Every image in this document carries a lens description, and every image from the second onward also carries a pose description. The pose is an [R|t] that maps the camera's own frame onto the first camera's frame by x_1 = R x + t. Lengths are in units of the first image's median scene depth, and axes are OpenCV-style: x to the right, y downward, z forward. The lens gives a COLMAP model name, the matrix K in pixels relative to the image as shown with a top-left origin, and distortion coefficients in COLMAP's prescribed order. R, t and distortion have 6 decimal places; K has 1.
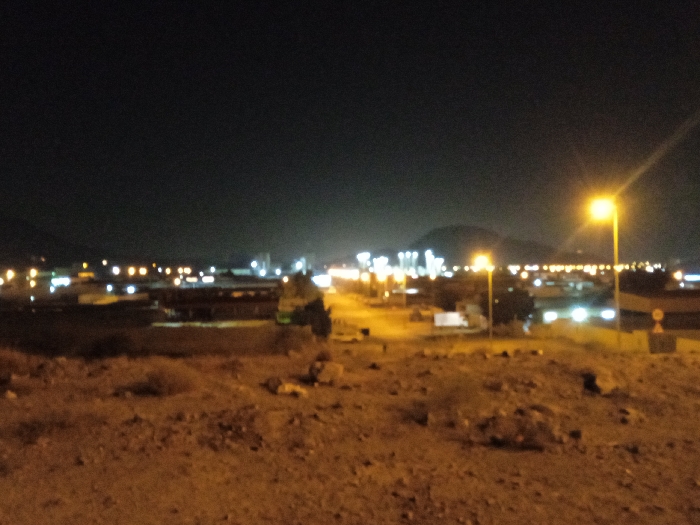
lens RADIAL K [[682.6, 0, 350.0], [0, 682.6, 262.5], [0, 0, 1]] dist [0.138545, -0.168431]
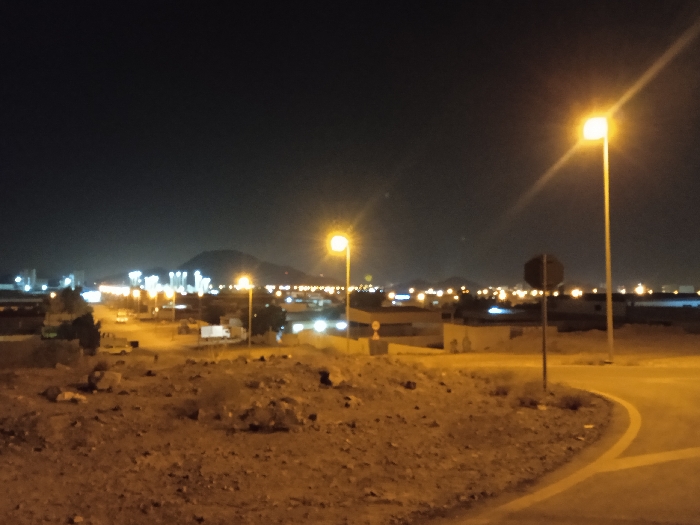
lens RADIAL K [[589.8, 0, 350.0], [0, 589.8, 262.5], [0, 0, 1]] dist [0.057271, -0.014297]
pose [[0.932704, 0.033331, 0.359100, -0.010360], [-0.021463, 0.999085, -0.036988, -0.002870], [-0.360004, 0.026791, 0.932566, -0.036165]]
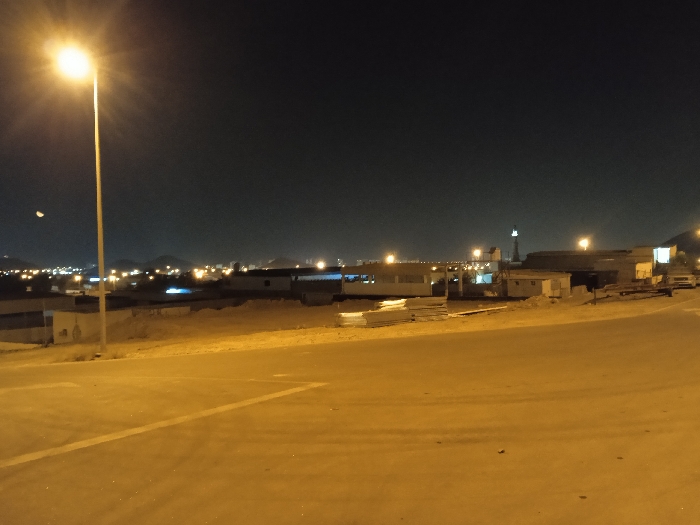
lens RADIAL K [[589.8, 0, 350.0], [0, 589.8, 262.5], [0, 0, 1]] dist [0.057271, -0.014297]
pose [[0.682946, 0.000724, 0.730468, 0.434576], [0.004964, 0.999972, -0.005632, -0.000340], [-0.730452, 0.007473, 0.682923, -0.046368]]
